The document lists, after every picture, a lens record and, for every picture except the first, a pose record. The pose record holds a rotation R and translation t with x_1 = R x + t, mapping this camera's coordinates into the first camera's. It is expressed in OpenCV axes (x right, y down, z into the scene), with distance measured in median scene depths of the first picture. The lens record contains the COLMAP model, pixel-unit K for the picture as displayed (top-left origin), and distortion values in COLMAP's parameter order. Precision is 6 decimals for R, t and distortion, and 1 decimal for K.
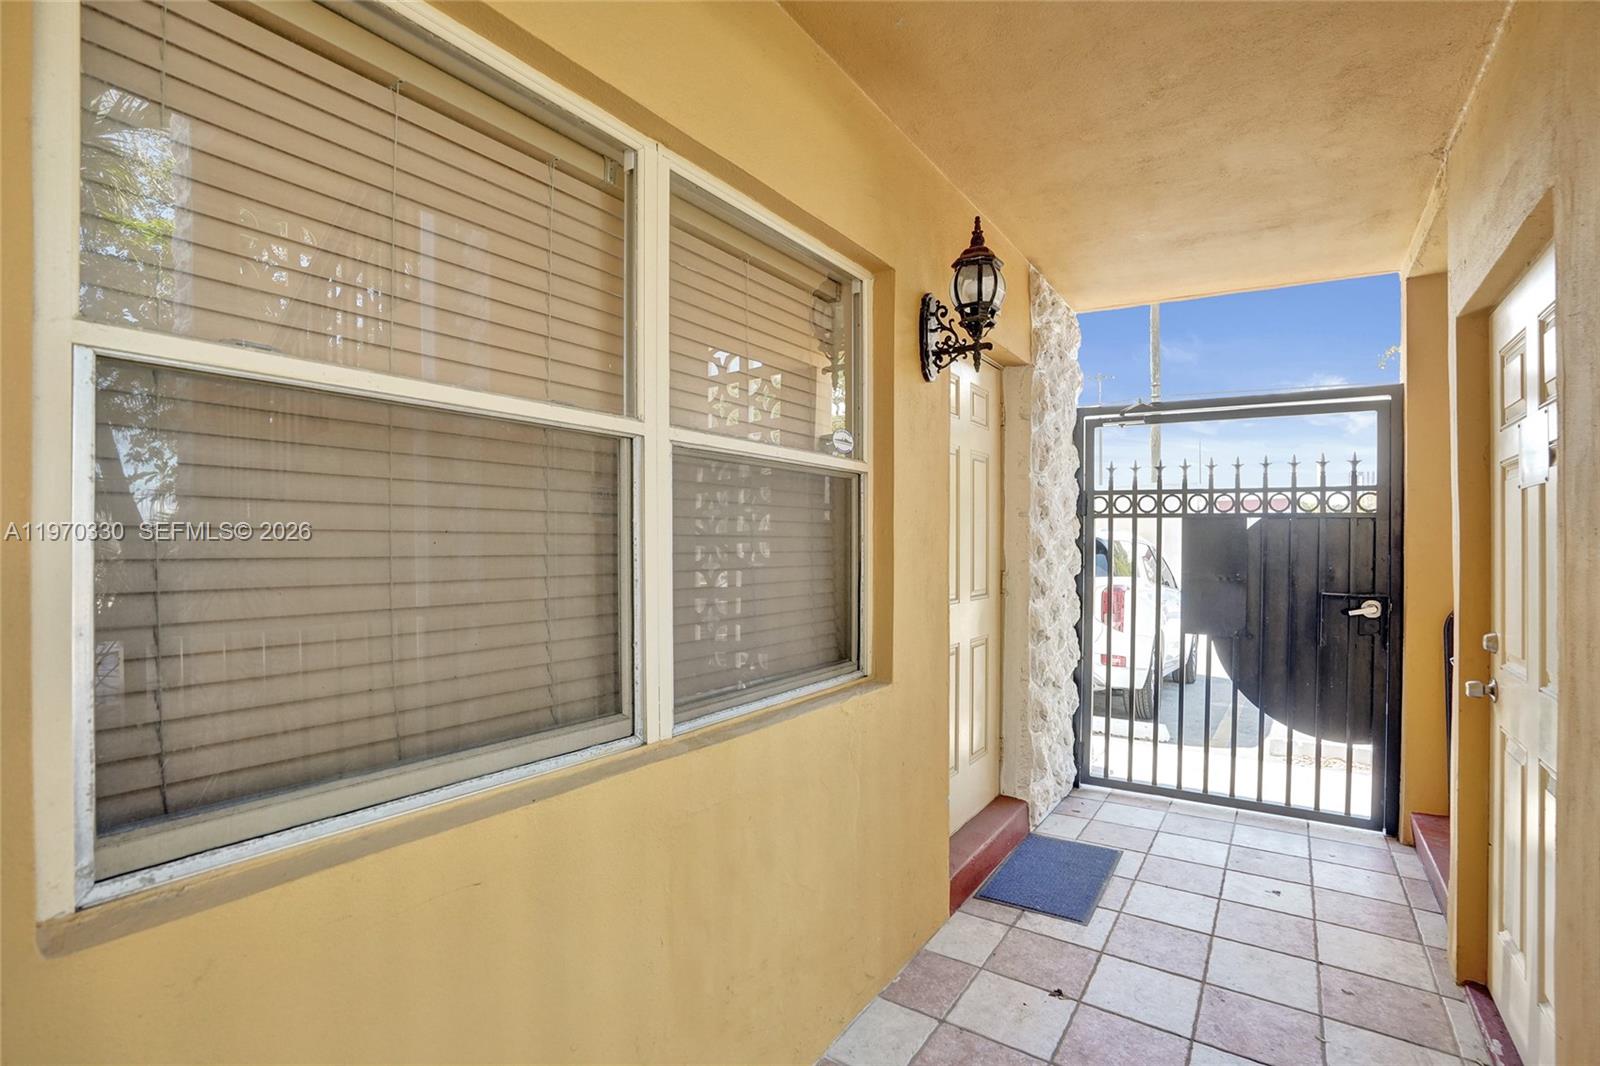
lens RADIAL K [[745.2, 0, 799.9], [0, 745.2, 535.6], [0, 0, 1]] dist [-0.068659, 0.027066]
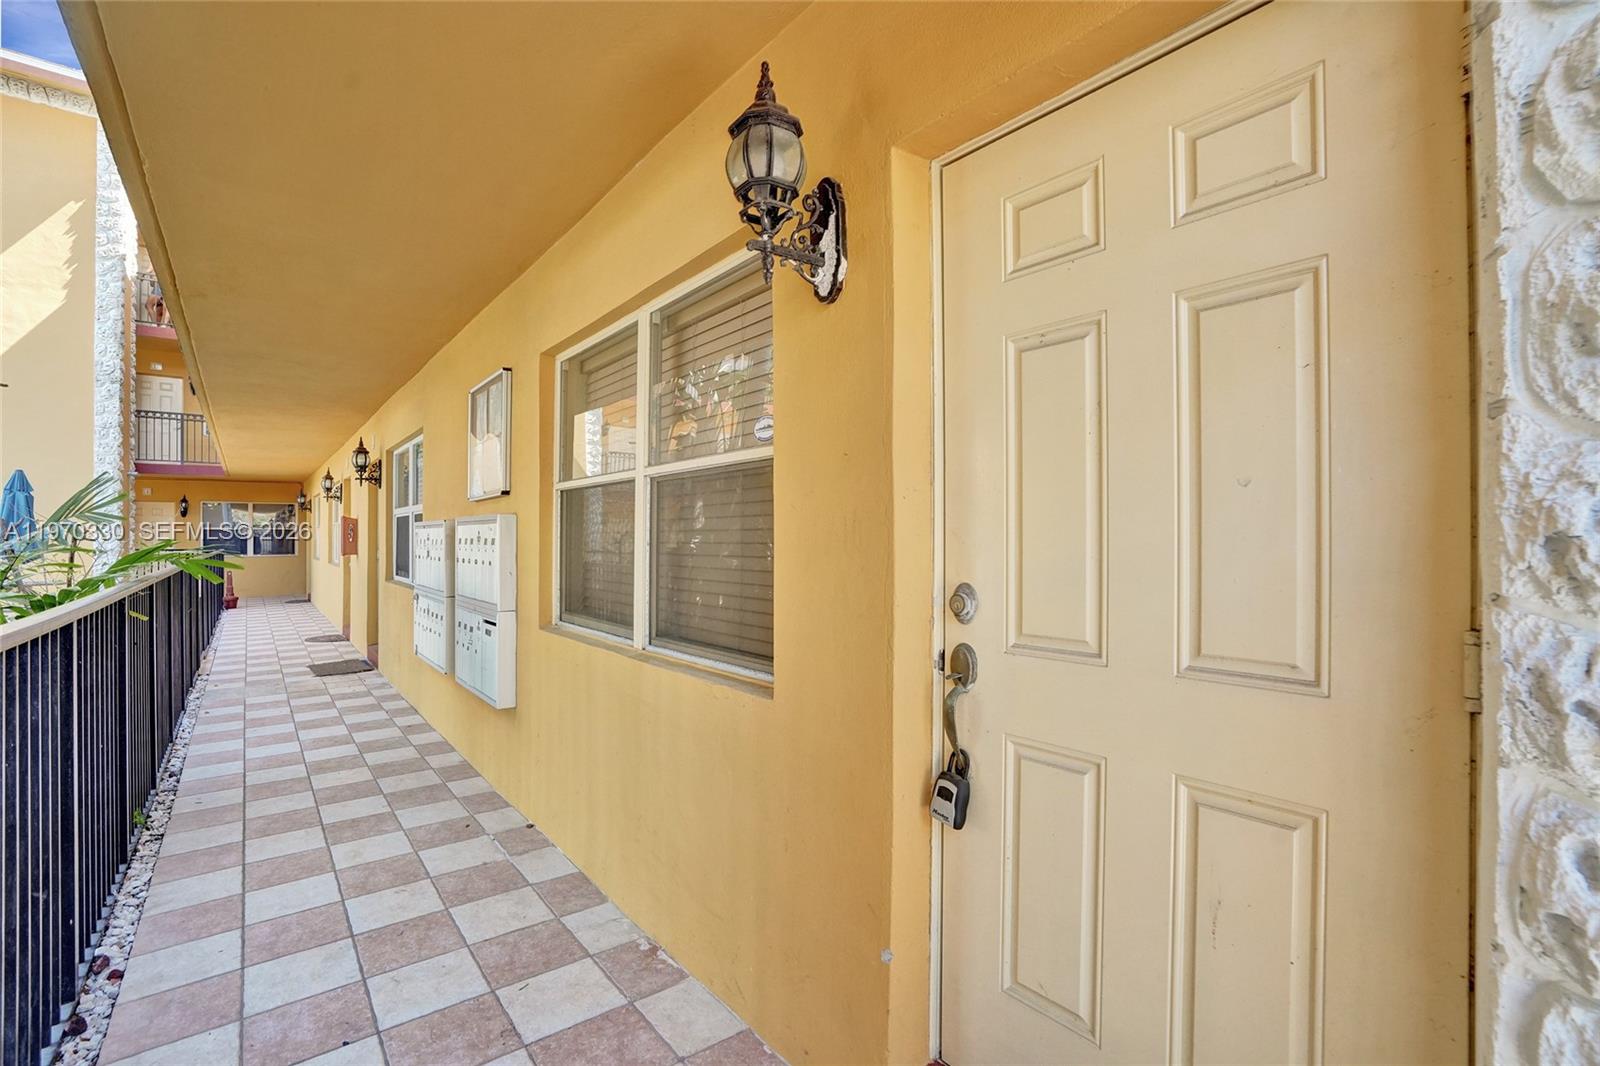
lens RADIAL K [[745.2, 0, 800.8], [0, 745.2, 535.1], [0, 0, 1]] dist [-0.068659, 0.027066]
pose [[-0.335455, -0.005107, -0.942042, 1.075790], [0.005366, 0.999959, -0.007332, 0.020408], [0.942041, -0.007514, -0.335414, 1.552944]]
